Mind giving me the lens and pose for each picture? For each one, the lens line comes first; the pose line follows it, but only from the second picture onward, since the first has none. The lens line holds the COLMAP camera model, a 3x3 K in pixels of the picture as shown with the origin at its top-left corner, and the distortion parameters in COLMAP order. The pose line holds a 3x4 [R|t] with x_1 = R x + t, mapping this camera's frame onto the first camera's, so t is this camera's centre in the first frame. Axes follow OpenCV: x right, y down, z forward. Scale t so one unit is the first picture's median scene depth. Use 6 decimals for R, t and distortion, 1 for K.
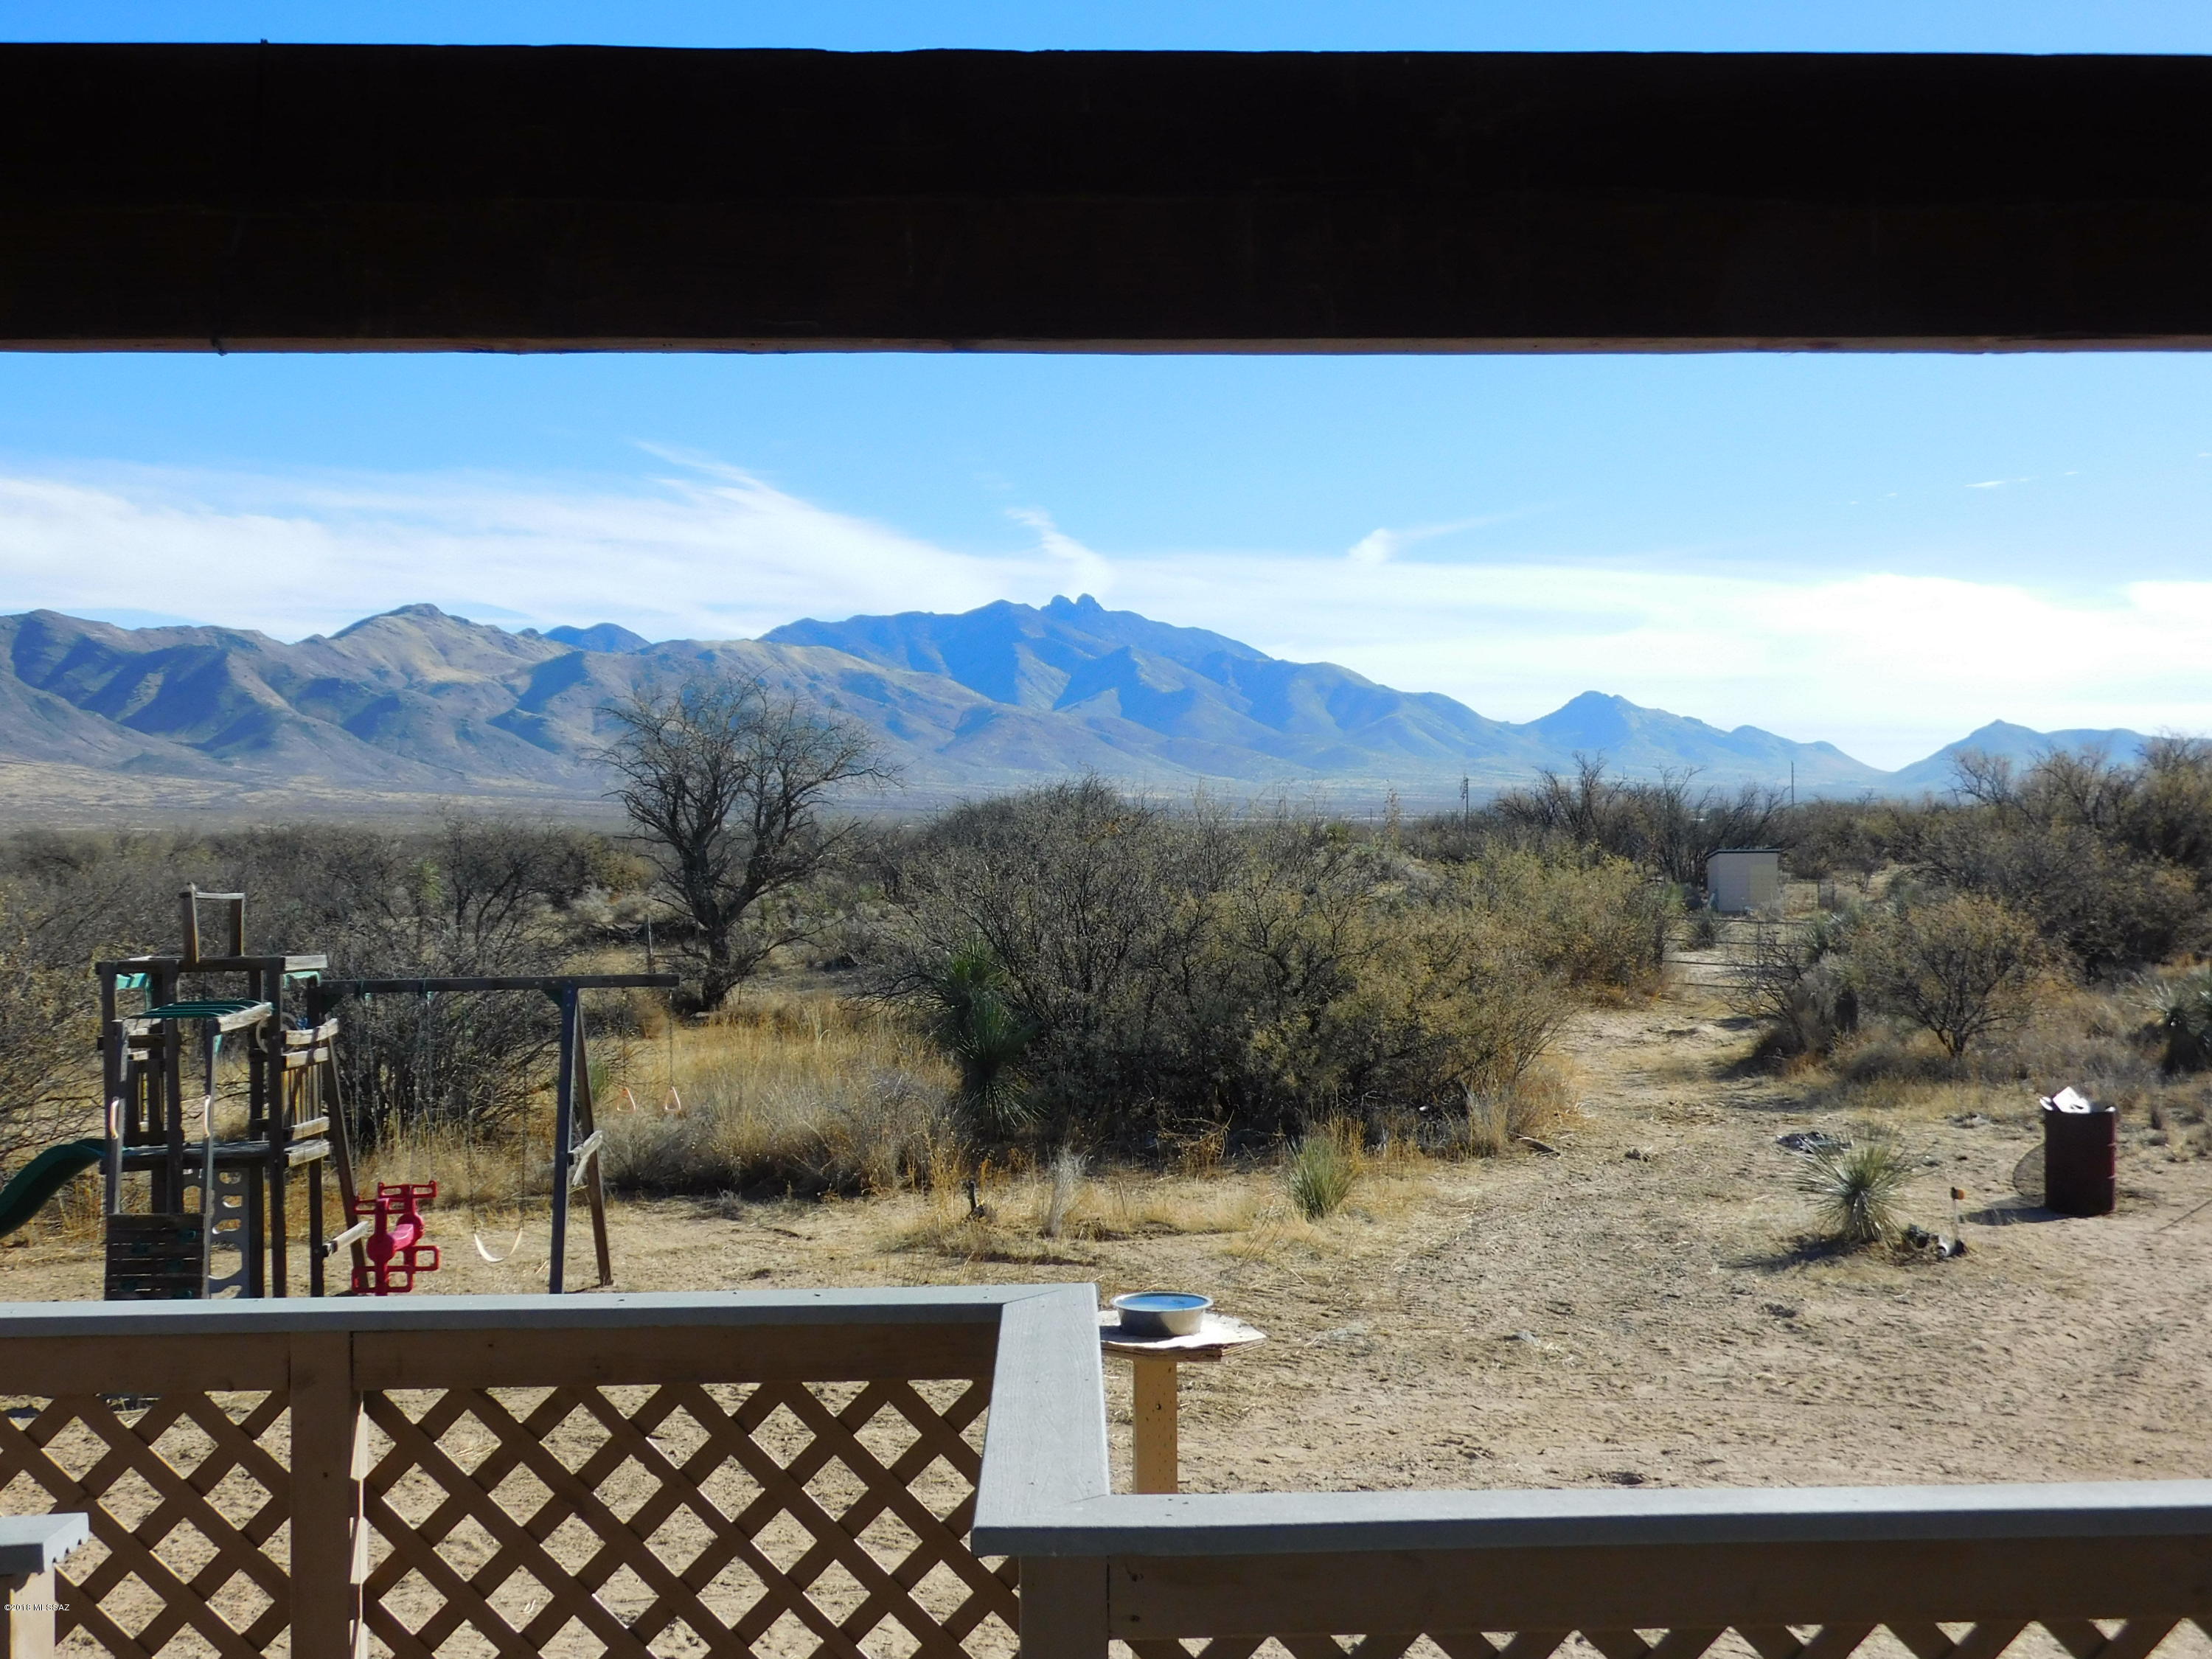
lens RADIAL K [[2465.0, 0, 1113.9], [0, 2465.0, 829.7], [0, 0, 1]] dist [0.005573, 0.000000]
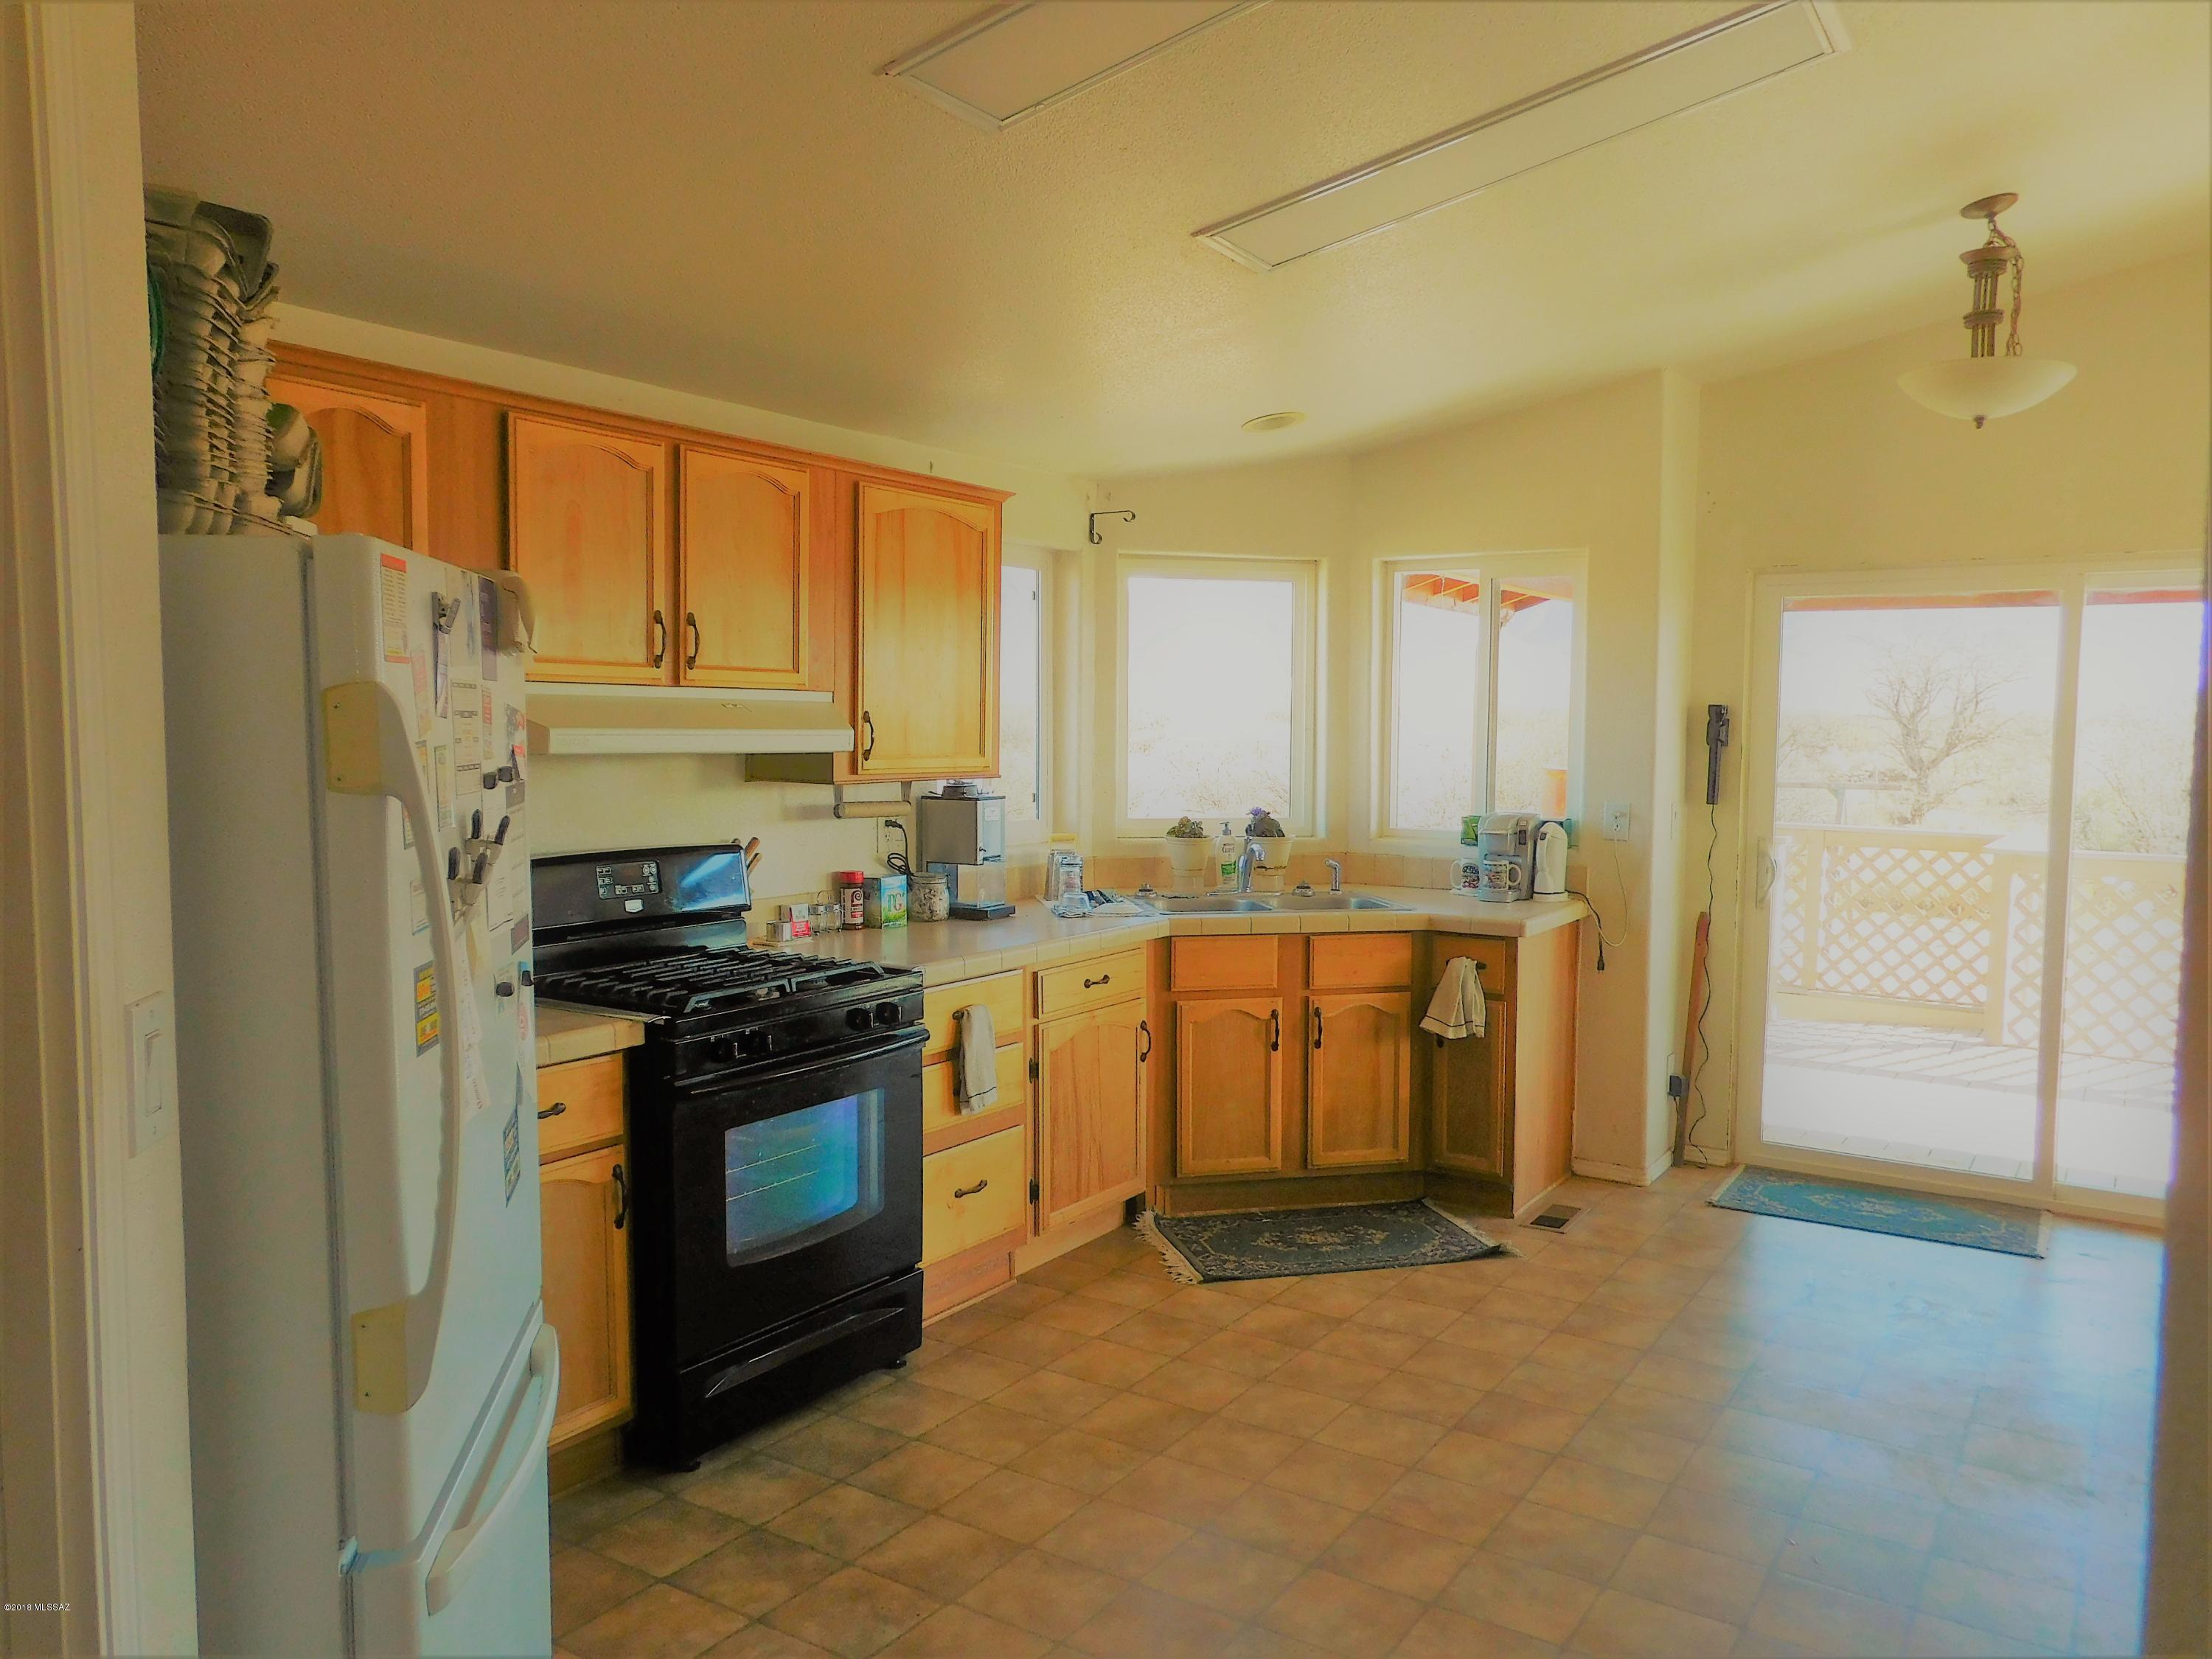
lens RADIAL K [[1615.5, 0, 1100.1], [0, 1615.5, 829.2], [0, 0, 1]] dist [-0.027581, 0.053126]
pose [[0.806699, 0.064980, -0.587379, 0.025665], [-0.020495, 0.996415, 0.082082, 0.000830], [0.590607, -0.054177, 0.805139, -0.166159]]
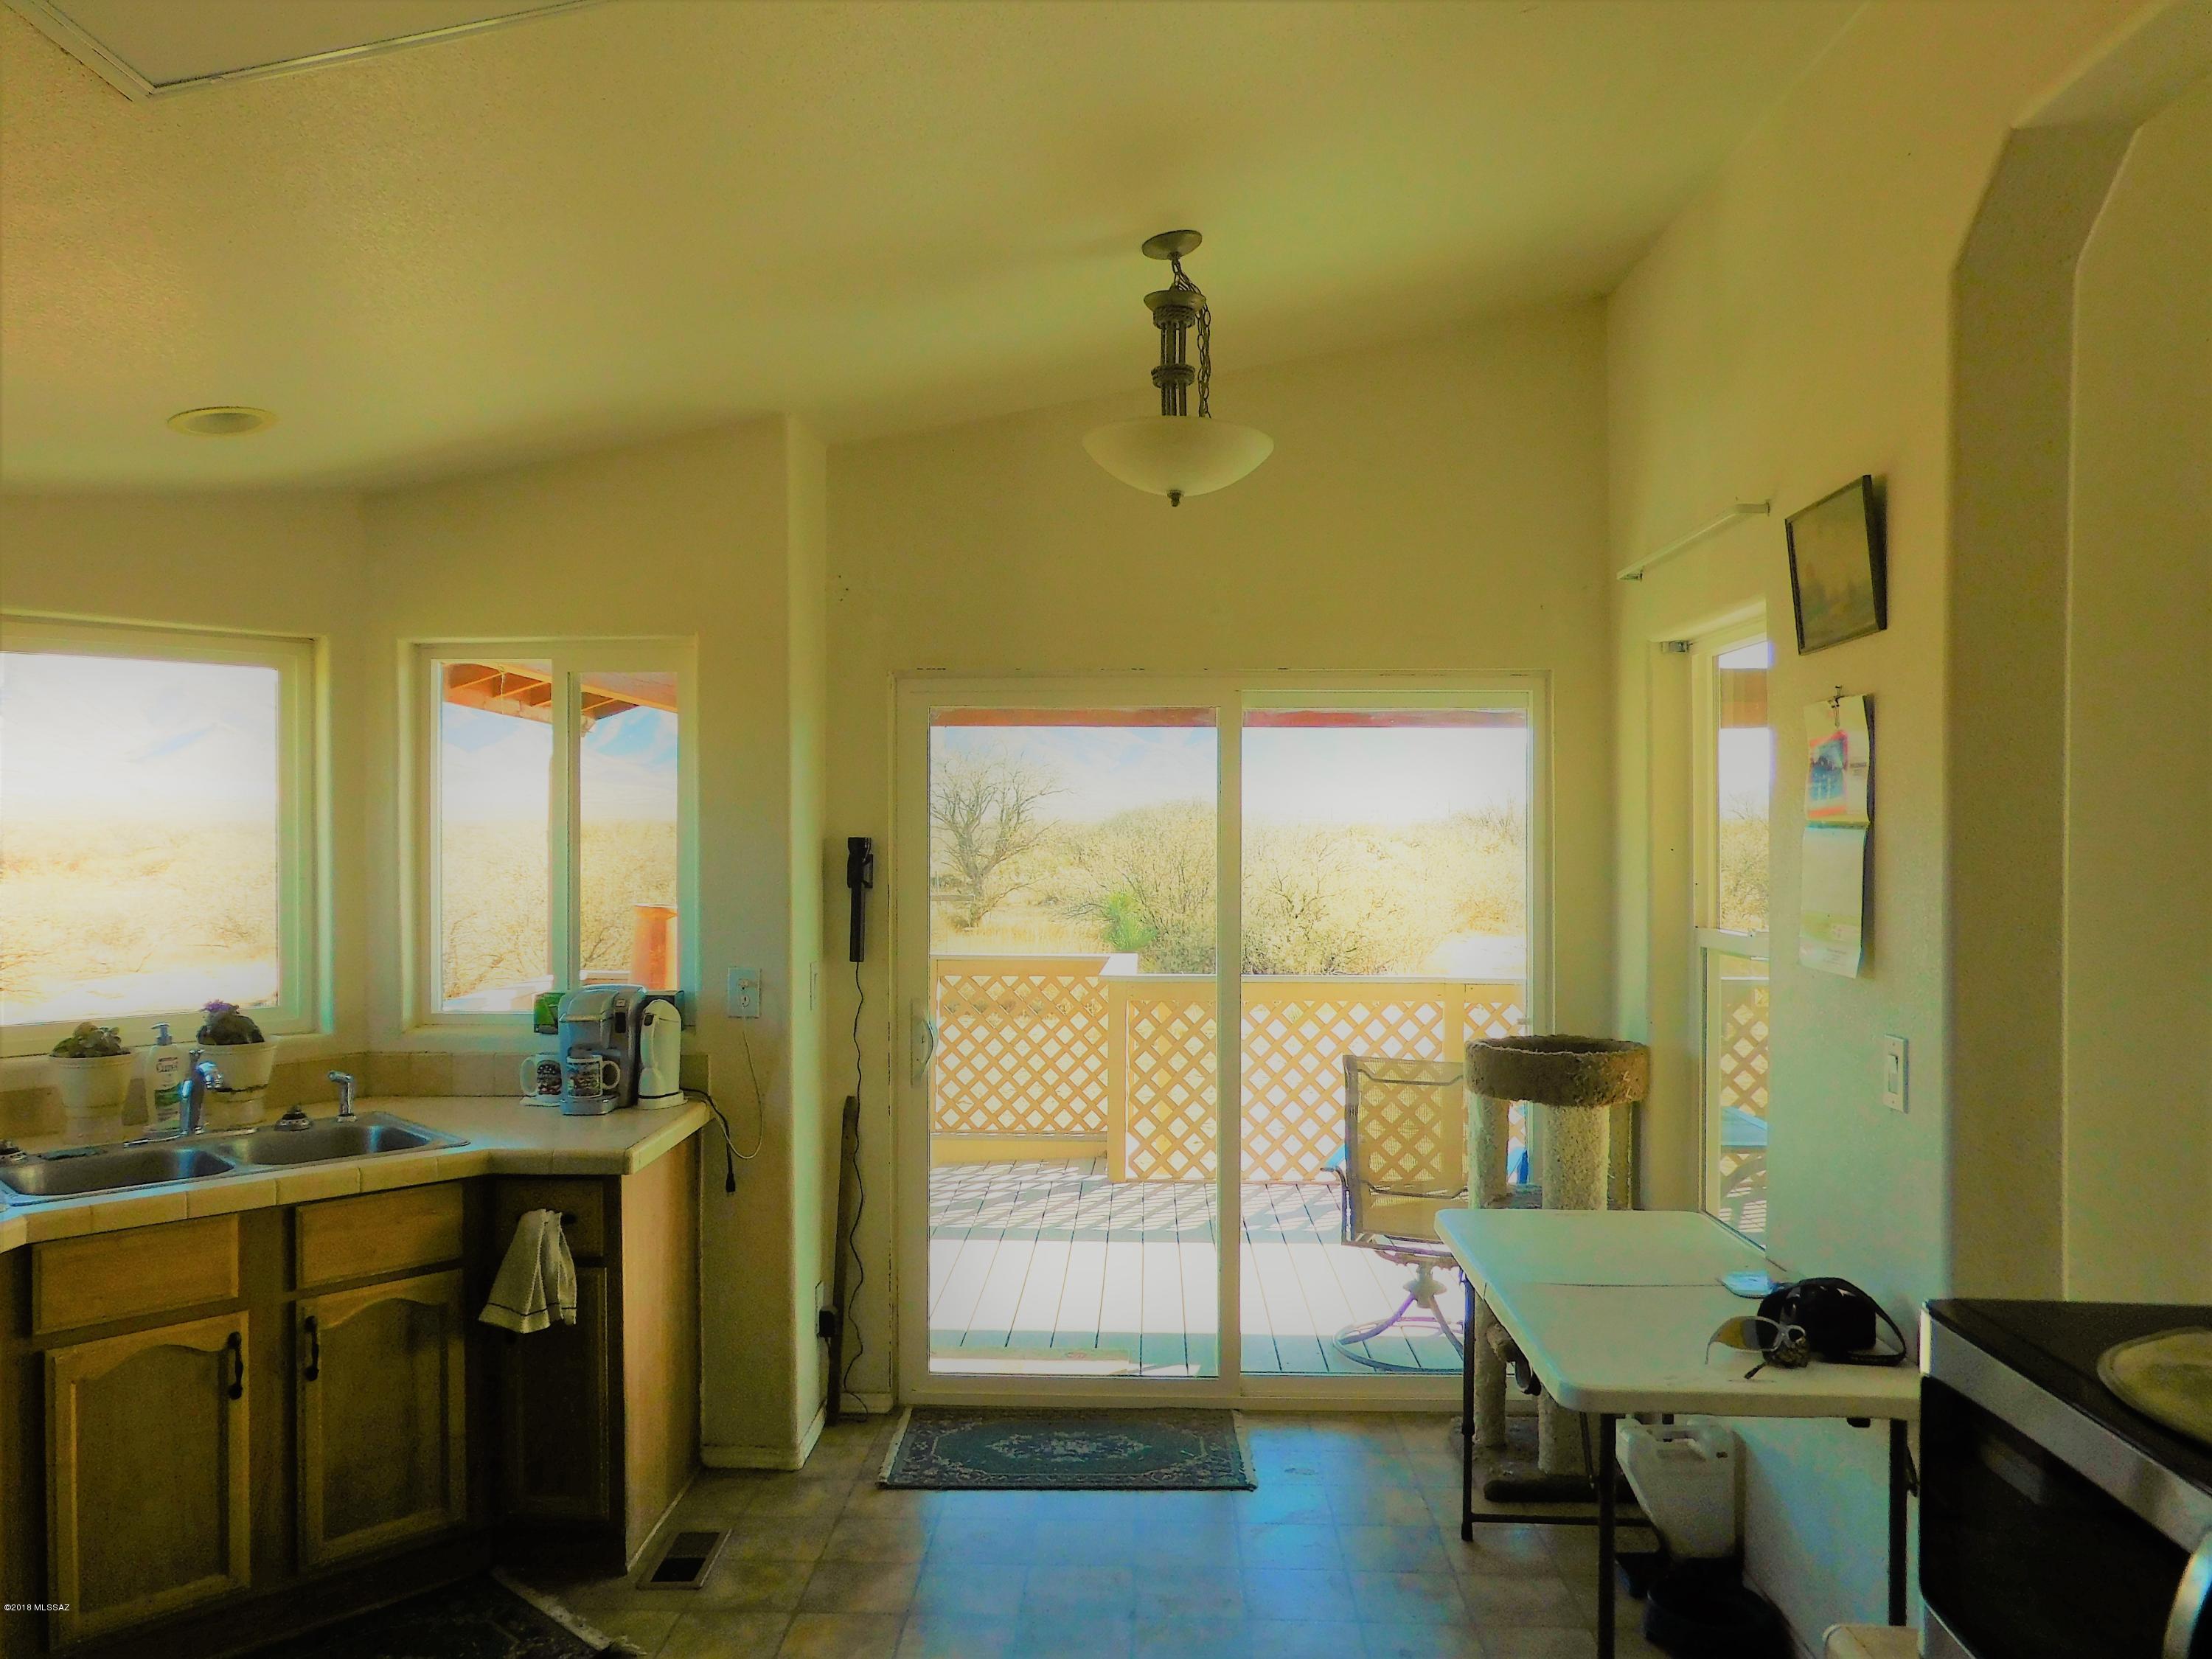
lens RADIAL K [[1615.5, 0, 1105.5], [0, 1615.5, 816.7], [0, 0, 1]] dist [-0.027581, 0.053126]
pose [[0.997283, 0.012836, -0.072532, 0.011278], [-0.013179, 0.999904, -0.004250, -0.000808], [0.072471, 0.005195, 0.997357, -0.132421]]
